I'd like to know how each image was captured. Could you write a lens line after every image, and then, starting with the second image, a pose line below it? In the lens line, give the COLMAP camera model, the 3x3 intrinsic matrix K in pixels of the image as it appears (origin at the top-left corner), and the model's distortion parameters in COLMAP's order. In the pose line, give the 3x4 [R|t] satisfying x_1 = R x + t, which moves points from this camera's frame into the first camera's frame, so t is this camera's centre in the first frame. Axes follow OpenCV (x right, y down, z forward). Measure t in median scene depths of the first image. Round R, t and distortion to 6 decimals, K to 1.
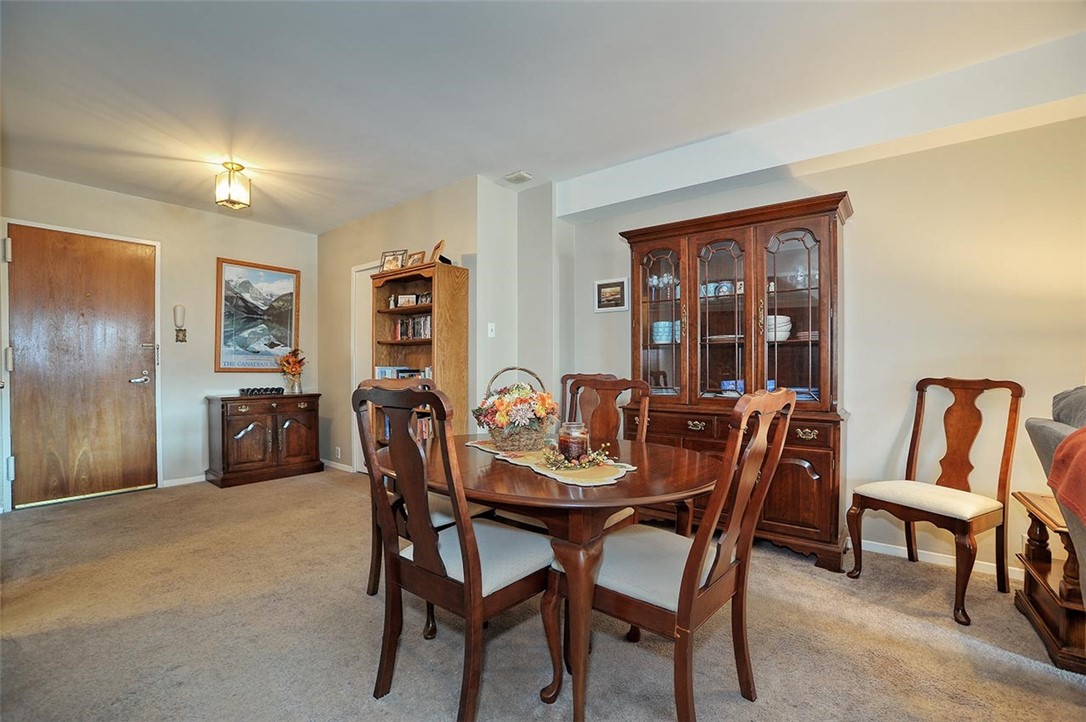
lens RADIAL K [[517.3, 0, 543.4], [0, 517.3, 363.8], [0, 0, 1]] dist [-0.052385, 0.011598]
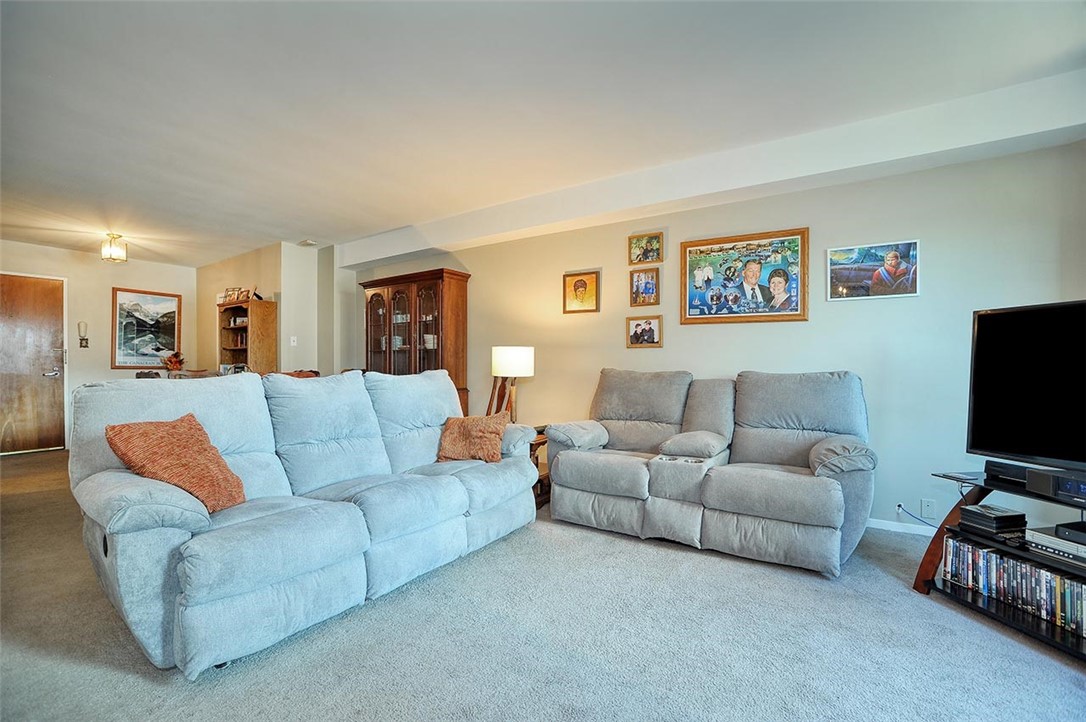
lens RADIAL K [[484.0, 0, 544.1], [0, 484.0, 364.9], [0, 0, 1]] dist [-0.046635, 0.007169]
pose [[0.992884, -0.001923, 0.119067, 0.395680], [0.001511, 0.999993, 0.003550, 0.002755], [-0.119073, -0.003345, 0.992880, -0.435368]]
